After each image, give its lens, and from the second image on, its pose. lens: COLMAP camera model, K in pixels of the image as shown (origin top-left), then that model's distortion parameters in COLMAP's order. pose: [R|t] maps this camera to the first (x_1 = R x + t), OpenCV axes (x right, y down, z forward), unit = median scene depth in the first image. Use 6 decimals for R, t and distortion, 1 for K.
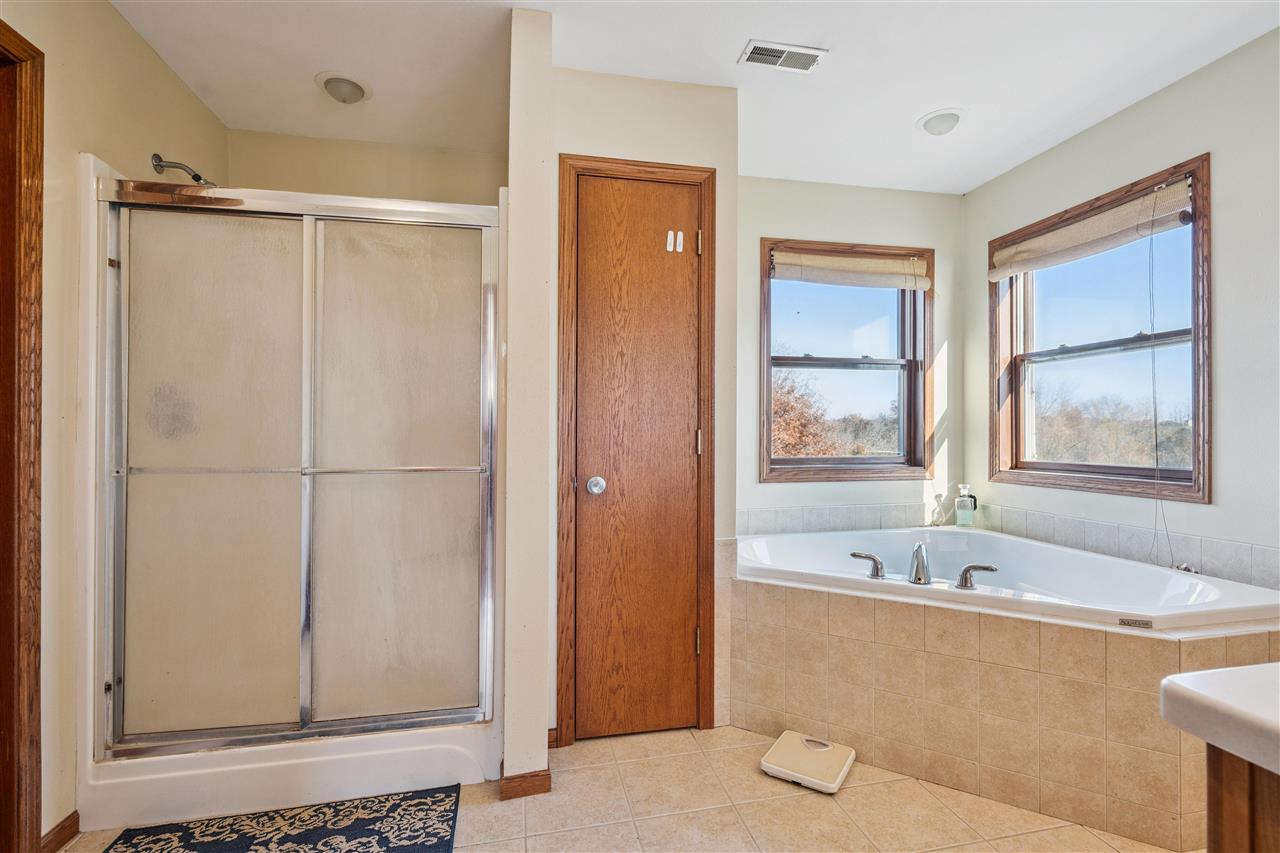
lens RADIAL K [[601.7, 0, 645.0], [0, 601.7, 430.6], [0, 0, 1]] dist [0.004621, 0.000037]
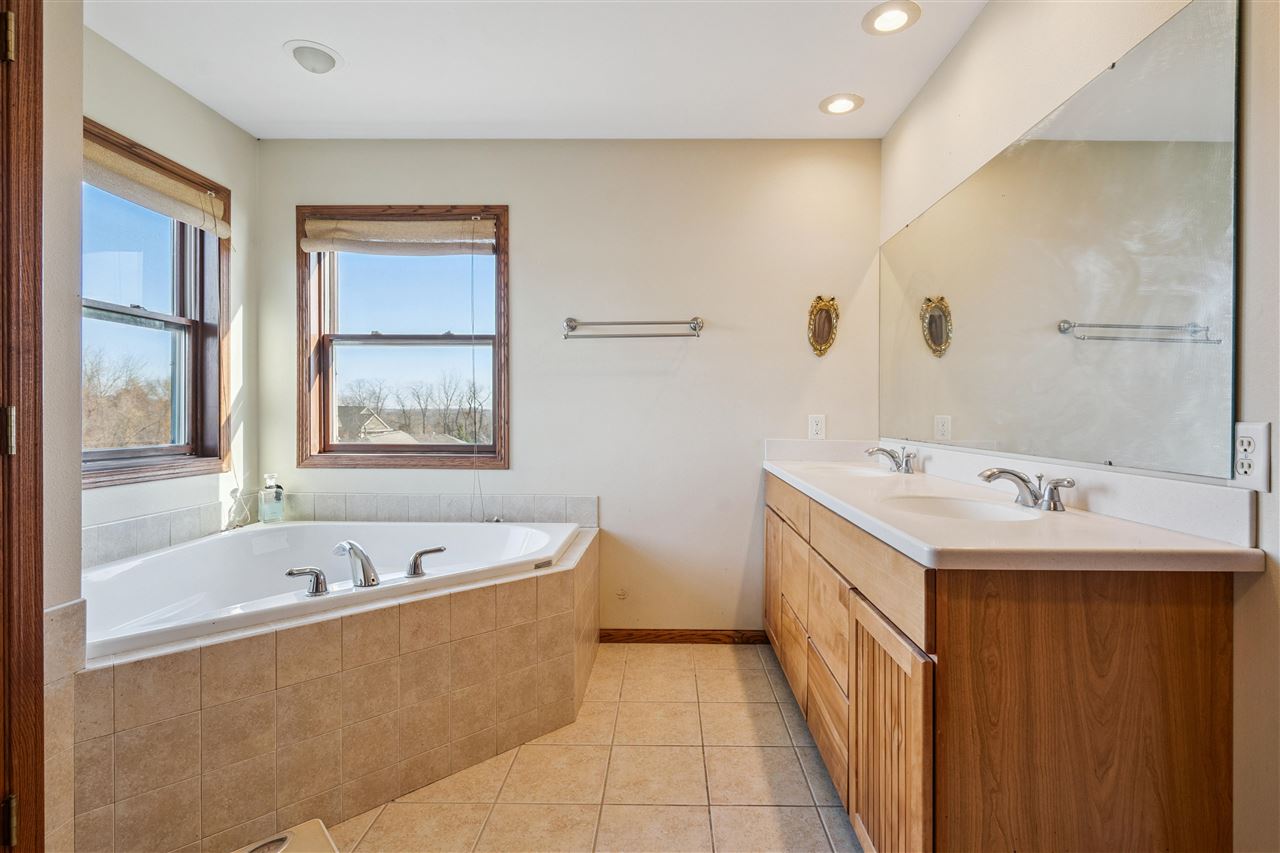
lens RADIAL K [[601.7, 0, 676.7], [0, 601.7, 421.2], [0, 0, 1]] dist [0.004621, 0.000037]
pose [[0.224158, -0.004974, 0.974540, -0.247426], [-0.008677, 0.999937, 0.007099, 0.002164], [-0.974514, -0.010047, 0.224100, 0.297290]]
